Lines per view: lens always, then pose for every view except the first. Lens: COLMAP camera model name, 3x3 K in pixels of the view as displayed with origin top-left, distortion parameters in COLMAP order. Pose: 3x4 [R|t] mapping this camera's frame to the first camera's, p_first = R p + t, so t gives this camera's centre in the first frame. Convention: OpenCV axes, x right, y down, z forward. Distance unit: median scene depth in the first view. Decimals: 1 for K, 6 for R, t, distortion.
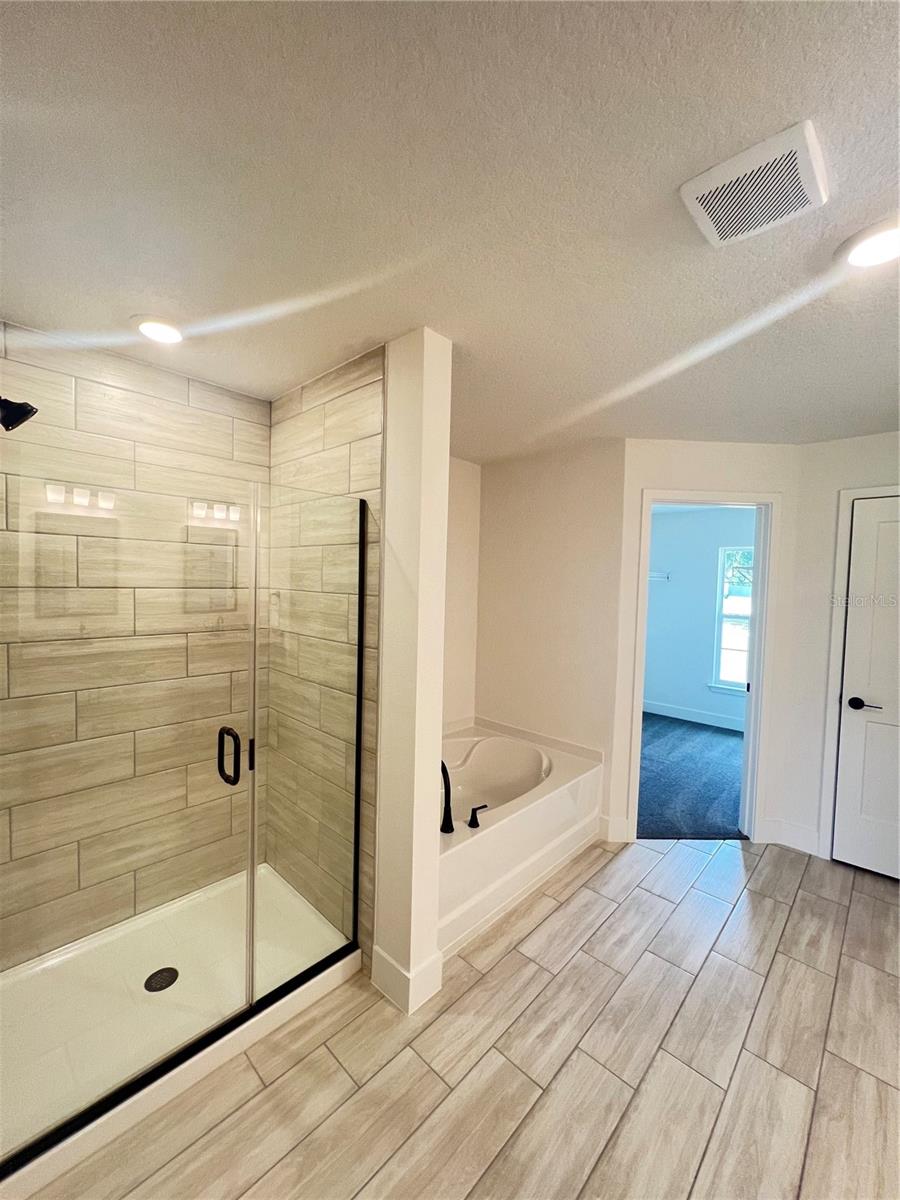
lens RADIAL K [[484.1, 0, 450.8], [0, 484.1, 605.3], [0, 0, 1]] dist [0.002007, -0.001298]
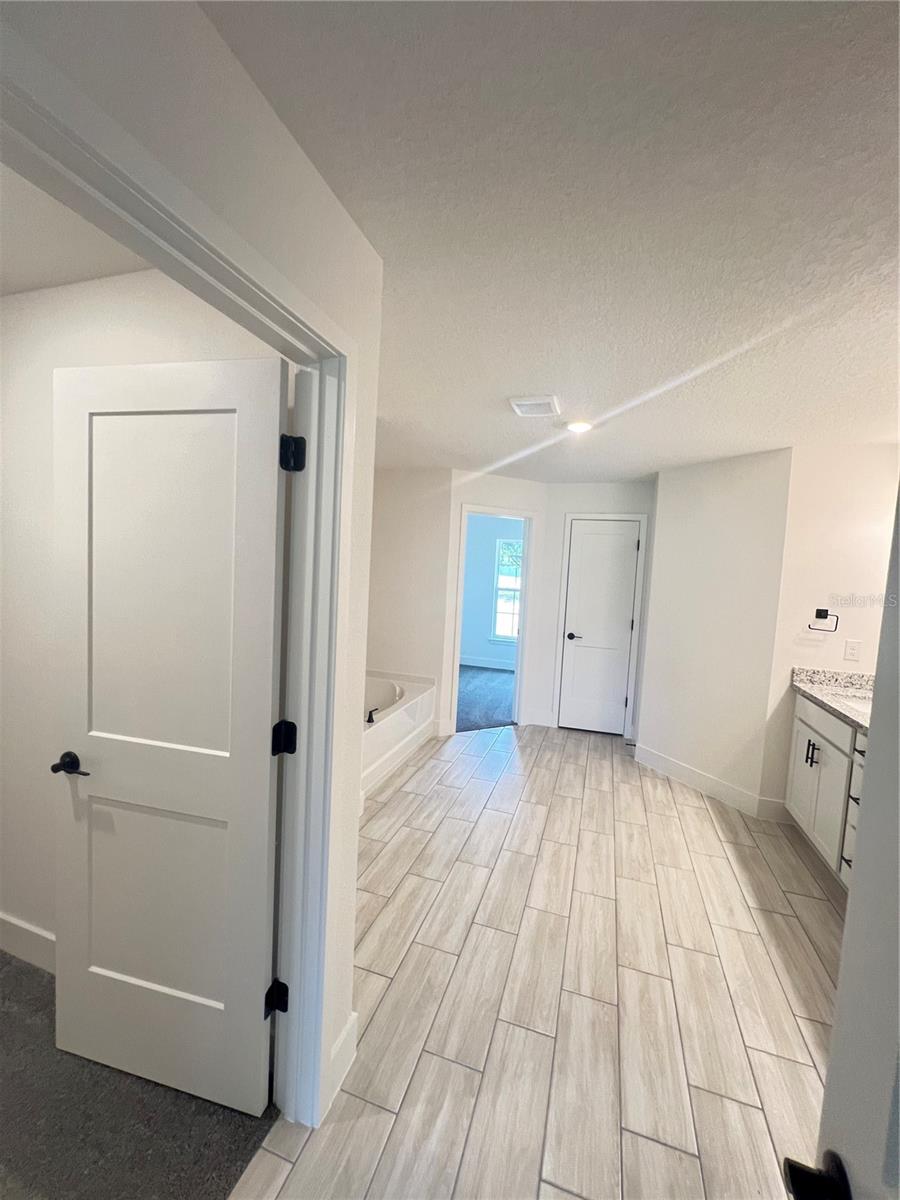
lens RADIAL K [[484.1, 0, 452.7], [0, 484.1, 606.7], [0, 0, 1]] dist [0.002007, -0.001298]
pose [[0.904133, -0.015757, 0.426961, -0.333196], [-0.006662, 0.998678, 0.050963, 0.007210], [-0.427200, -0.048922, 0.902833, -0.440681]]
